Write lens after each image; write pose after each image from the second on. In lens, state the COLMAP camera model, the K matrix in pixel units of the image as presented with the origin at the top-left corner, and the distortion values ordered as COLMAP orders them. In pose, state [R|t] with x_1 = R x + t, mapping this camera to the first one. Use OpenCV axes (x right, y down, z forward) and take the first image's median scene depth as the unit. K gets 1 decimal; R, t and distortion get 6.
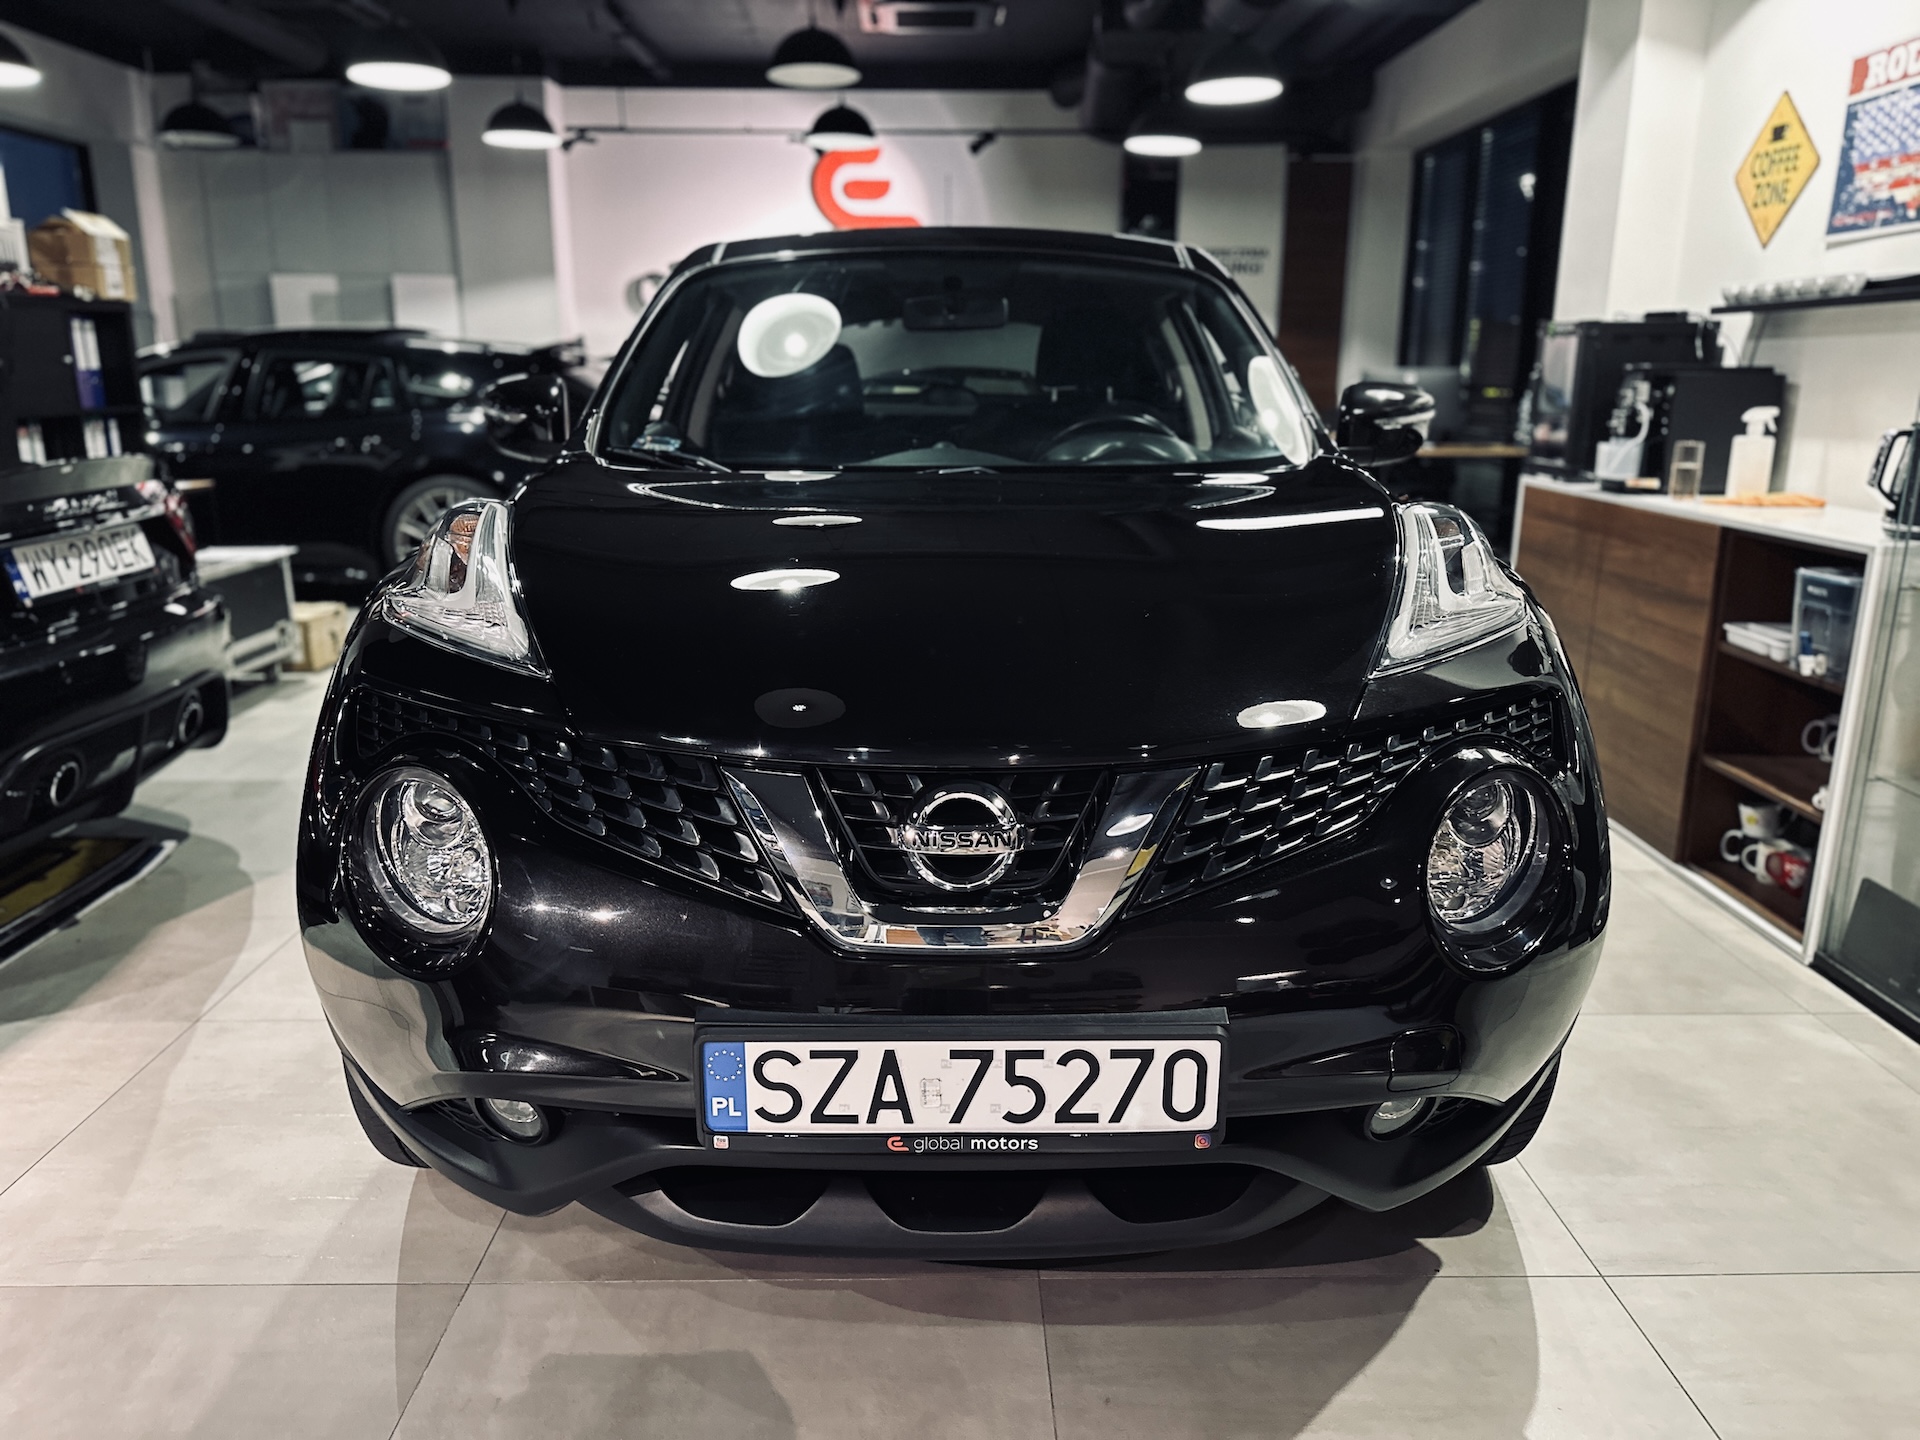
lens RADIAL K [[1352.4, 0, 960.0], [0, 1352.4, 720.0], [0, 0, 1]] dist [-0.001230, -0.004529]
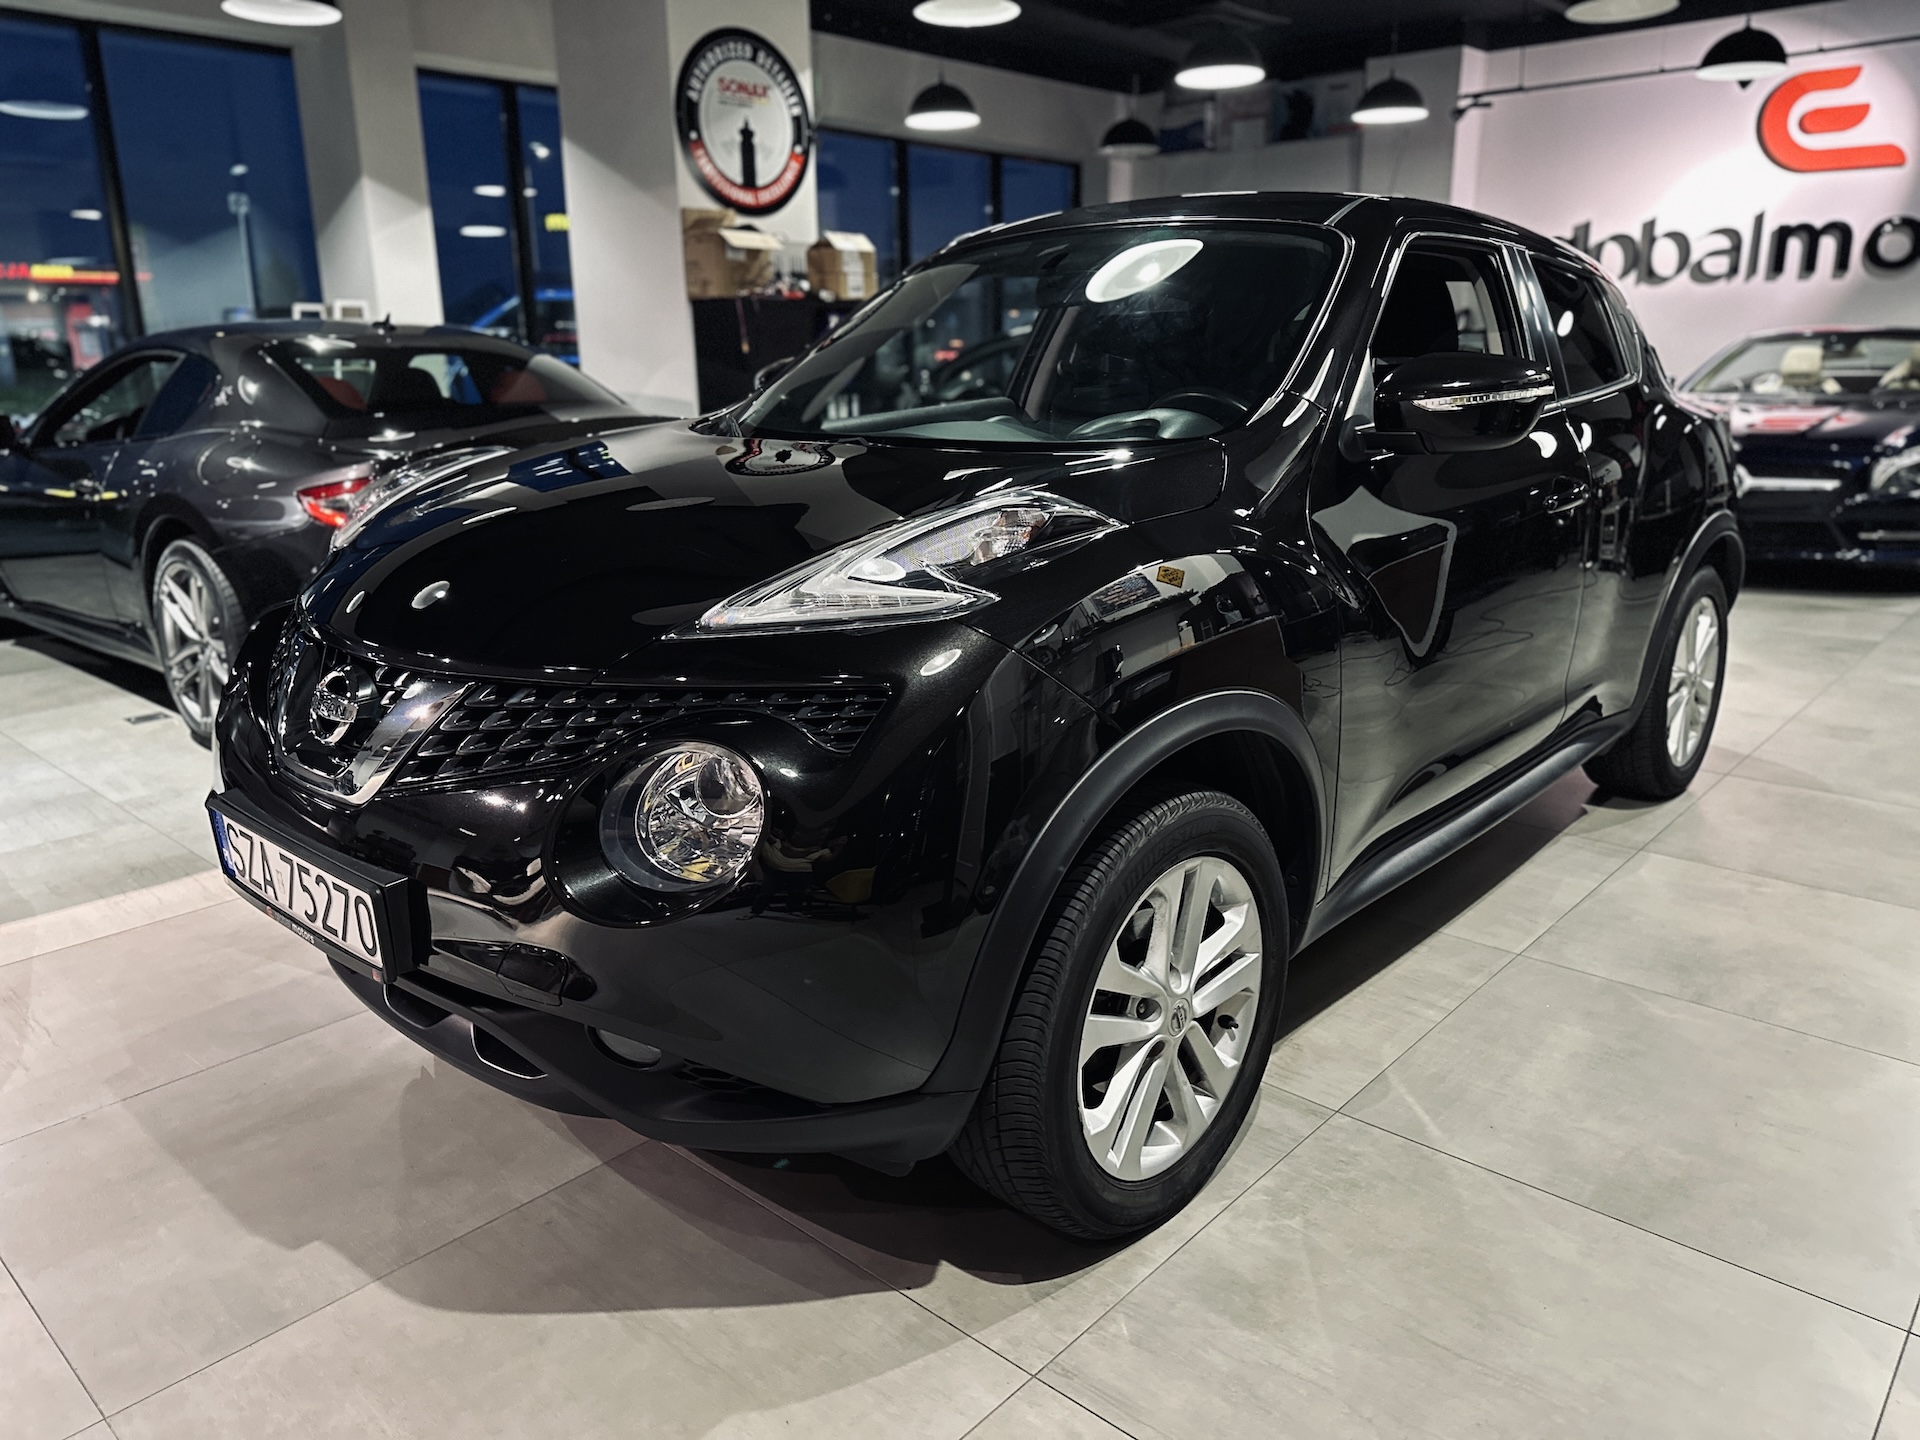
lens RADIAL K [[1352.4, 0, 960.0], [0, 1352.4, 720.0], [0, 0, 1]] dist [-0.001230, -0.004529]
pose [[0.733487, 0.164496, -0.659499, 0.541241], [-0.152936, 0.985335, 0.075674, -0.038779], [0.662275, 0.045355, 0.747887, 0.165175]]
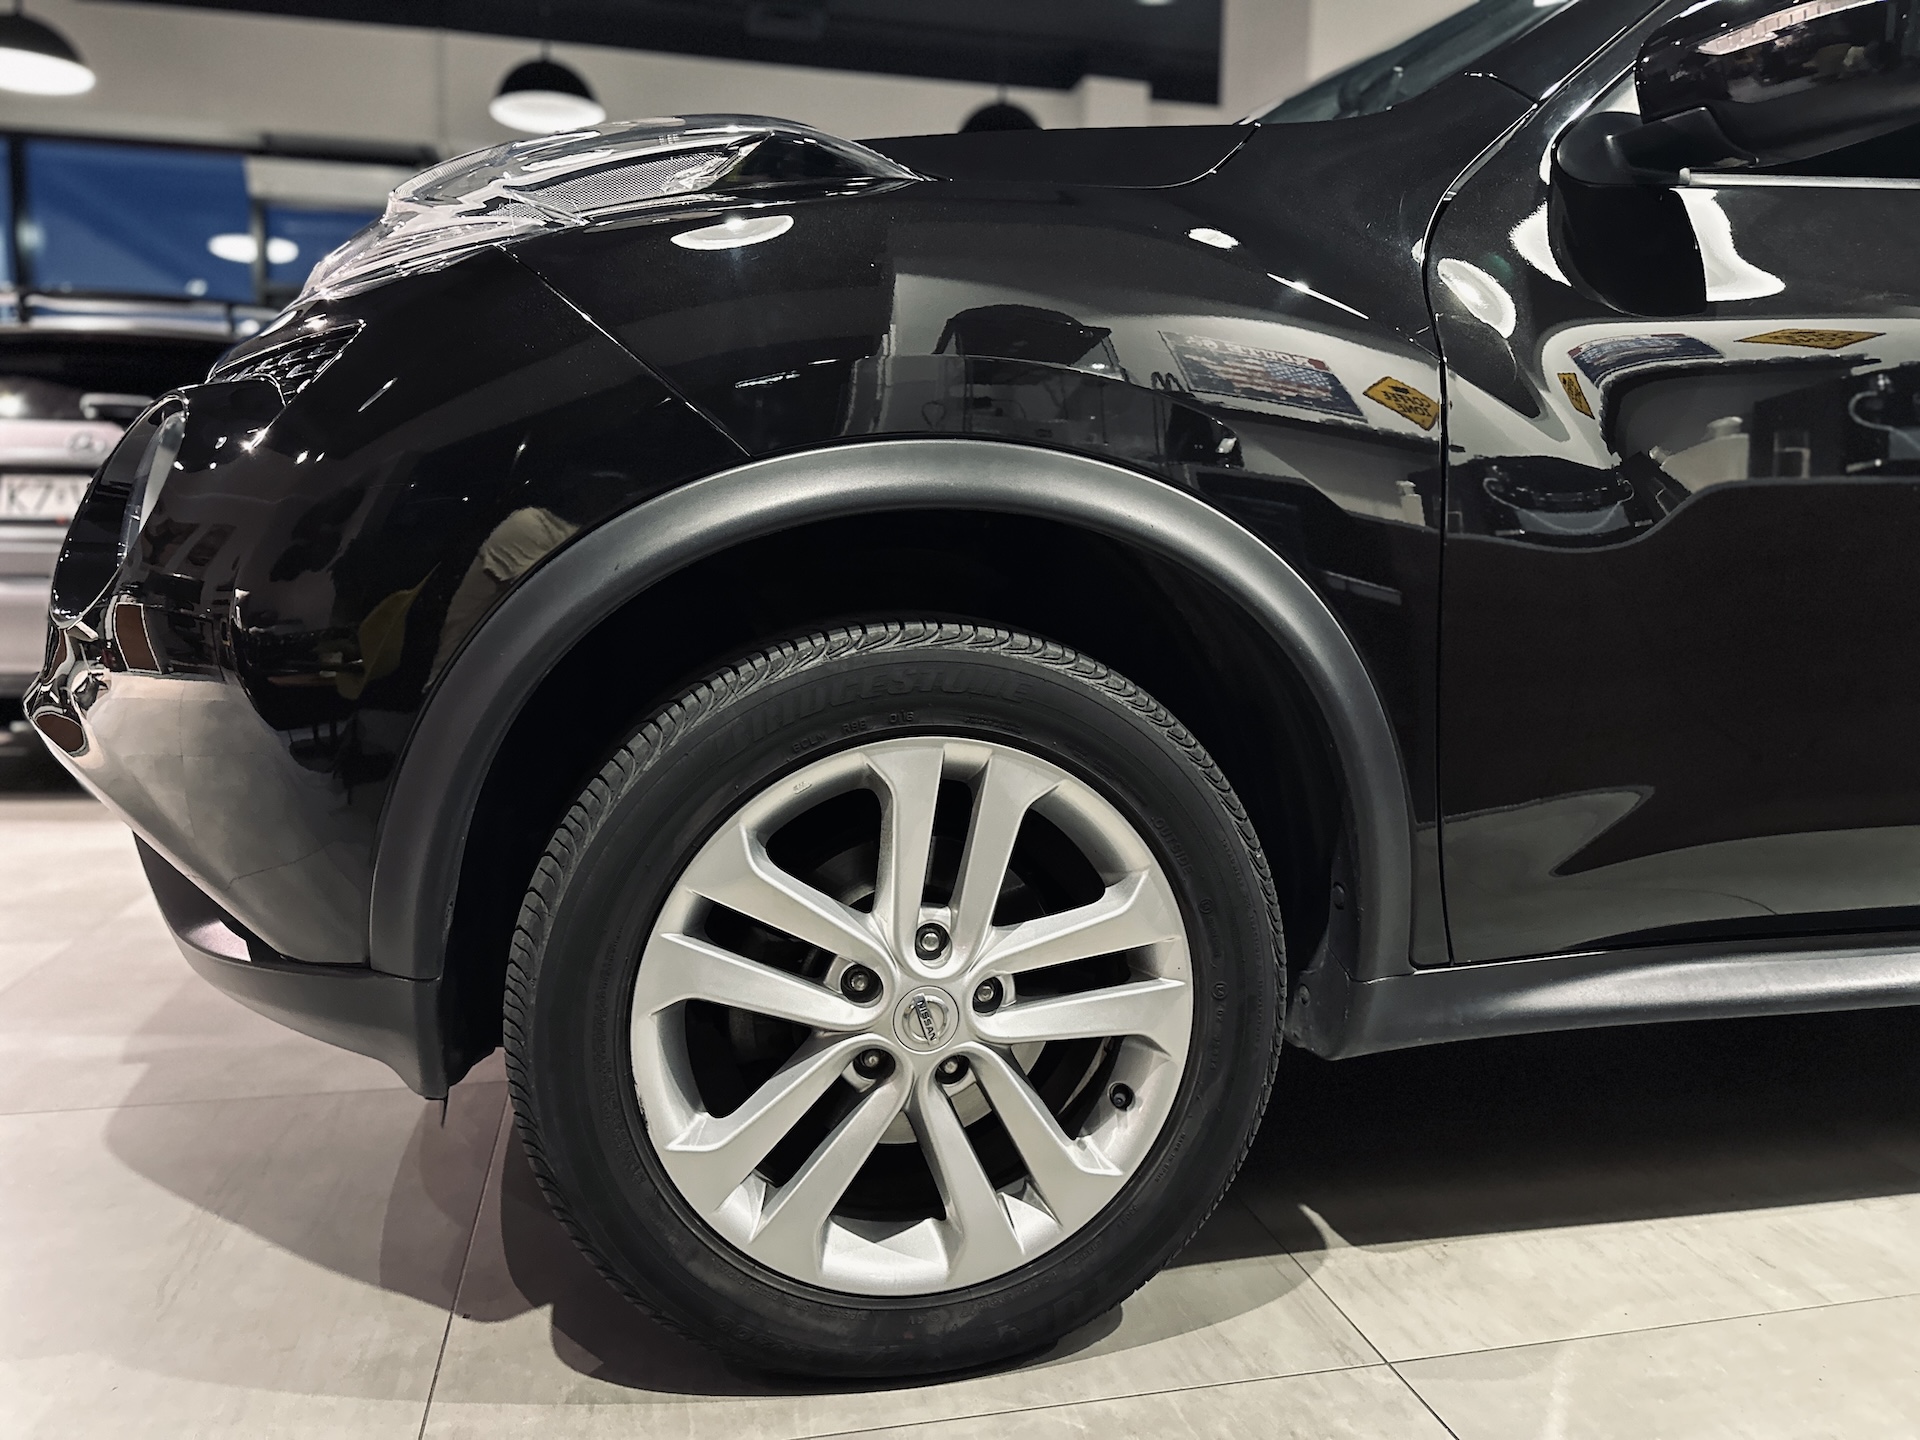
lens RADIAL K [[1352.4, 0, 960.0], [0, 1352.4, 720.0], [0, 0, 1]] dist [-0.001230, -0.004529]
pose [[0.221509, 0.121347, -0.967579, 0.563952], [-0.262162, 0.963109, 0.060769, 0.021770], [0.939258, 0.240201, 0.245150, 0.569925]]
